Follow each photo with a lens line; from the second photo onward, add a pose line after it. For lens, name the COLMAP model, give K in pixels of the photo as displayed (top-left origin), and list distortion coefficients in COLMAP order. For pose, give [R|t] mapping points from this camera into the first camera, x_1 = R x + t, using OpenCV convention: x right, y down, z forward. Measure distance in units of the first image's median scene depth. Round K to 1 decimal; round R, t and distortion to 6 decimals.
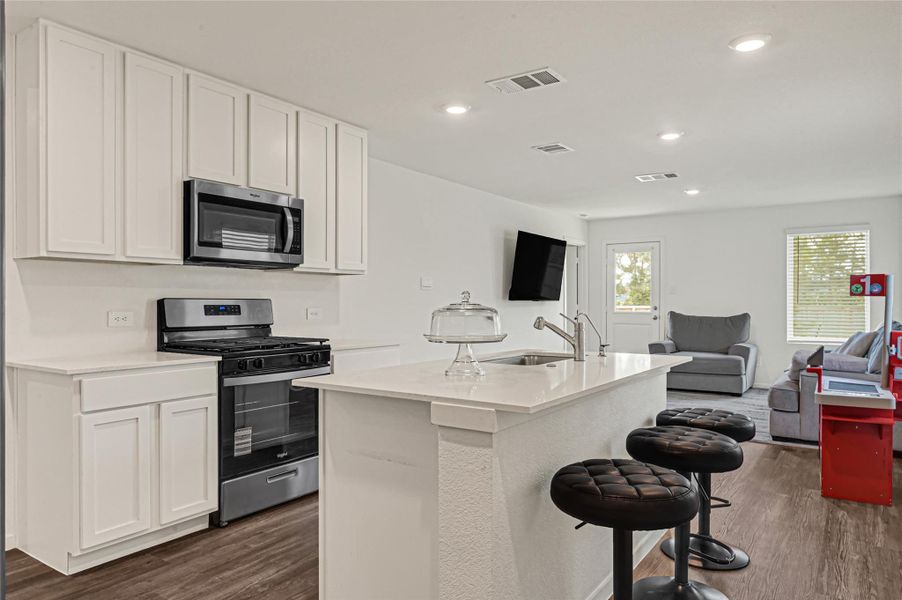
lens RADIAL K [[627.9, 0, 441.0], [0, 627.9, 303.4], [0, 0, 1]] dist [0.027576, -0.014715]
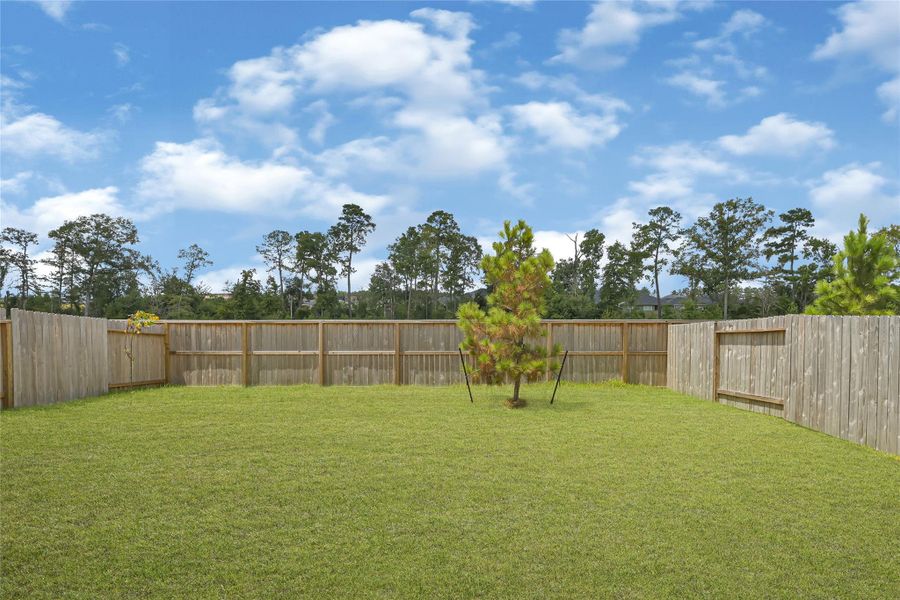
lens RADIAL K [[426.6, 0, 452.9], [0, 426.6, 299.5], [0, 0, 1]] dist [0.000646, 0.000741]
pose [[0.818235, 0.010848, 0.574782, 0.387533], [-0.002036, 0.999870, -0.015973, -0.036949], [-0.574881, 0.011899, 0.818151, 1.657843]]
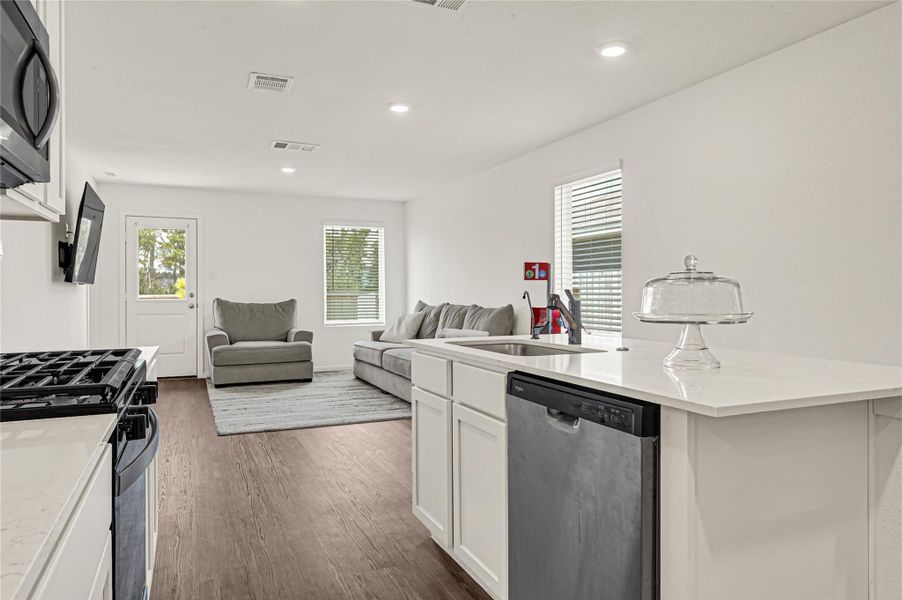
lens RADIAL K [[627.9, 0, 454.0], [0, 627.9, 299.9], [0, 0, 1]] dist [0.027576, -0.014715]
pose [[0.524730, -0.009062, 0.851220, -0.396025], [0.002714, 0.999956, 0.008973, 0.013597], [-0.851264, -0.002398, 0.524732, 0.432559]]
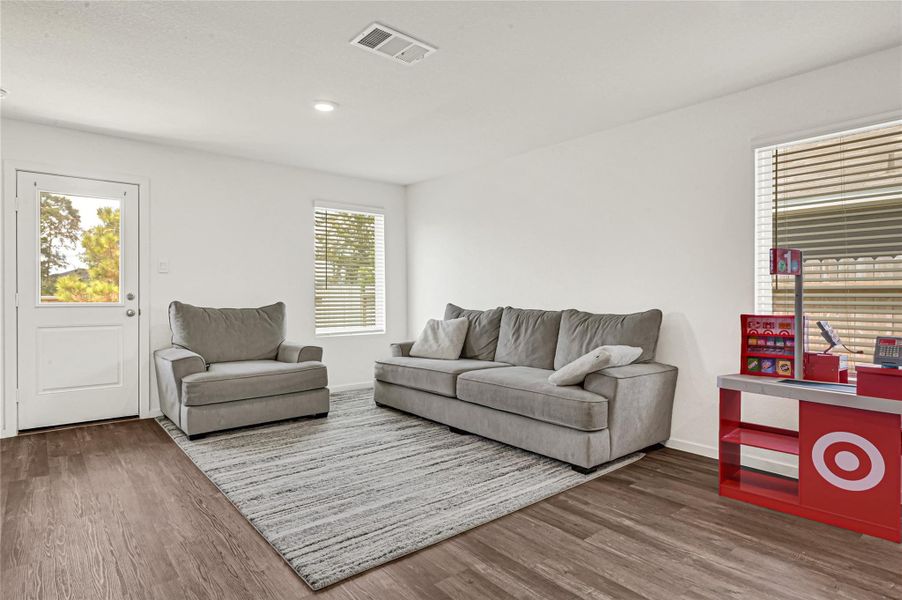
lens RADIAL K [[498.2, 0, 449.7], [0, 498.2, 302.3], [0, 0, 1]] dist [-0.003210, 0.000118]
pose [[0.248516, -0.015588, 0.968502, -0.066328], [0.002422, 0.999877, 0.015472, 0.011375], [-0.968625, -0.001499, 0.248523, 1.109787]]
